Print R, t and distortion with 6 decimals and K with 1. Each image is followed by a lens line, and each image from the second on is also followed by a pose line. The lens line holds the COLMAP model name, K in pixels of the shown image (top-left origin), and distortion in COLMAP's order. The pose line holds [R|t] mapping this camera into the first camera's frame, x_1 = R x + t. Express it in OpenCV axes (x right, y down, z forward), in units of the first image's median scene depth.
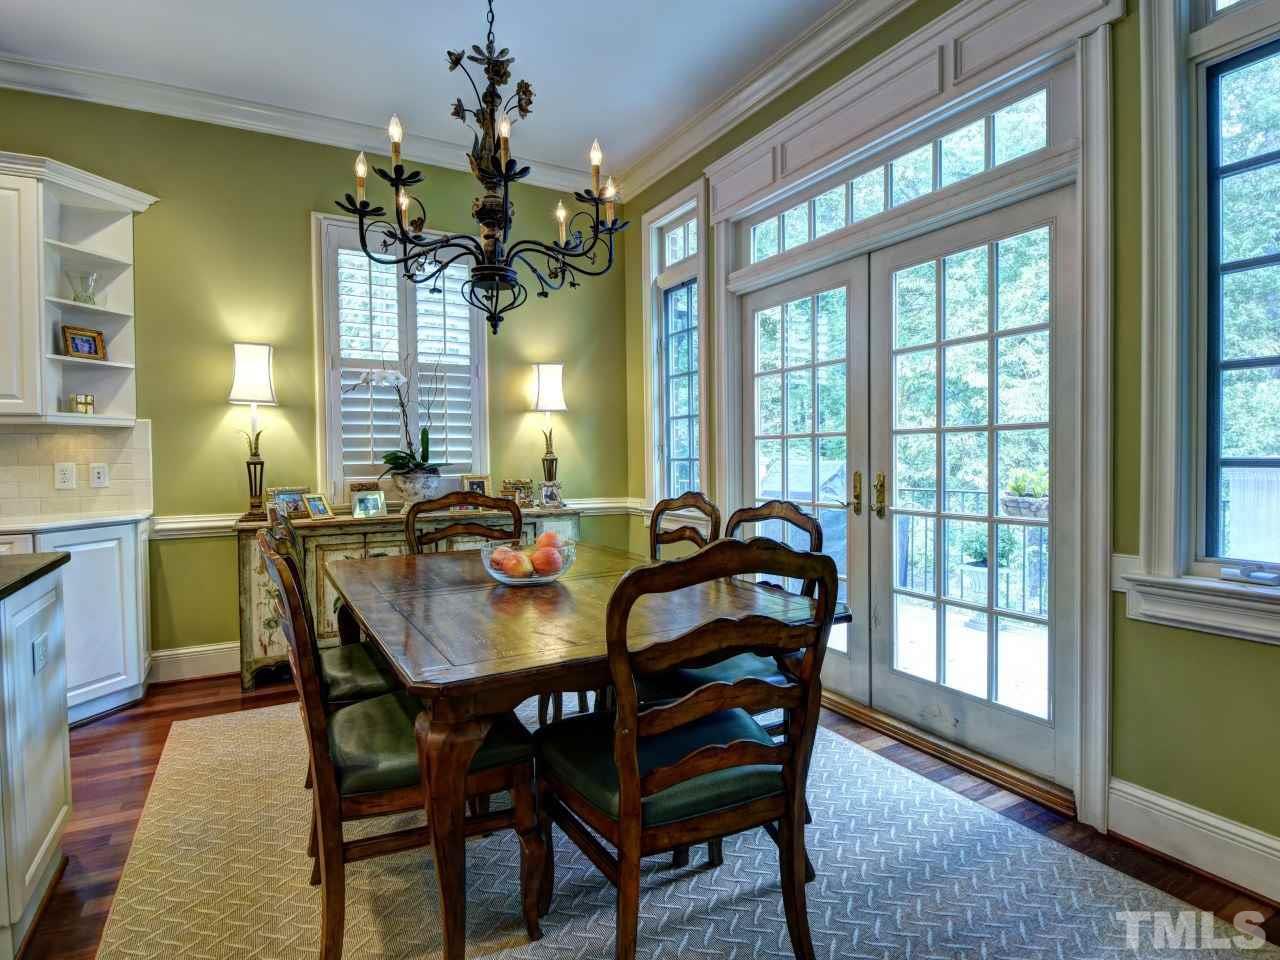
lens RADIAL K [[703.2, 0, 639.8], [0, 703.2, 474.3], [0, 0, 1]] dist [-0.001100, -0.001323]
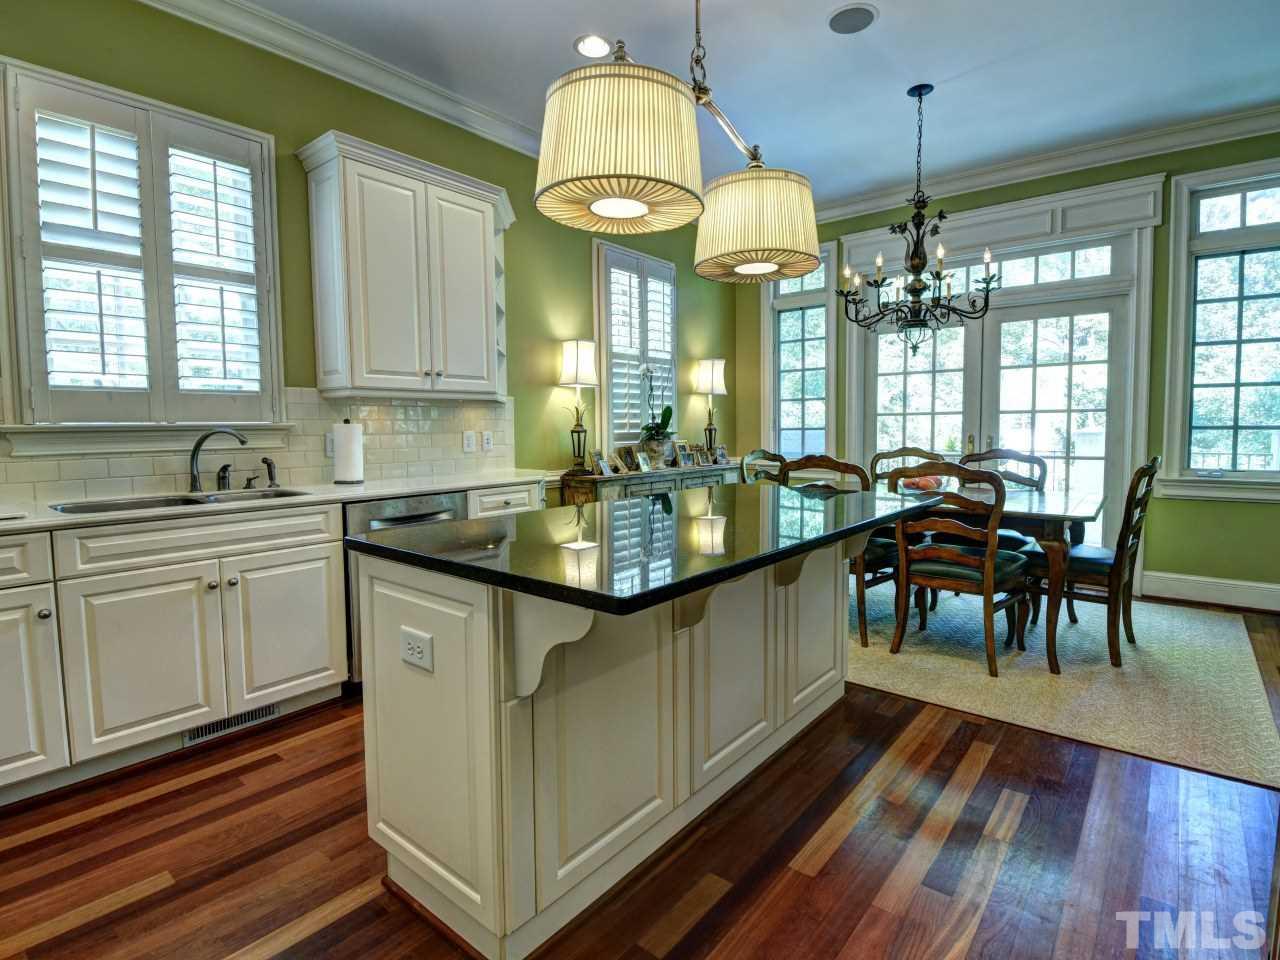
lens RADIAL K [[670.2, 0, 641.3], [0, 670.2, 477.6], [0, 0, 1]] dist [0.001175, 0.000695]
pose [[0.930981, -0.026815, 0.364081, -0.898248], [0.010891, 0.998895, 0.045719, 0.014440], [-0.364904, -0.038598, 0.930245, -0.218464]]
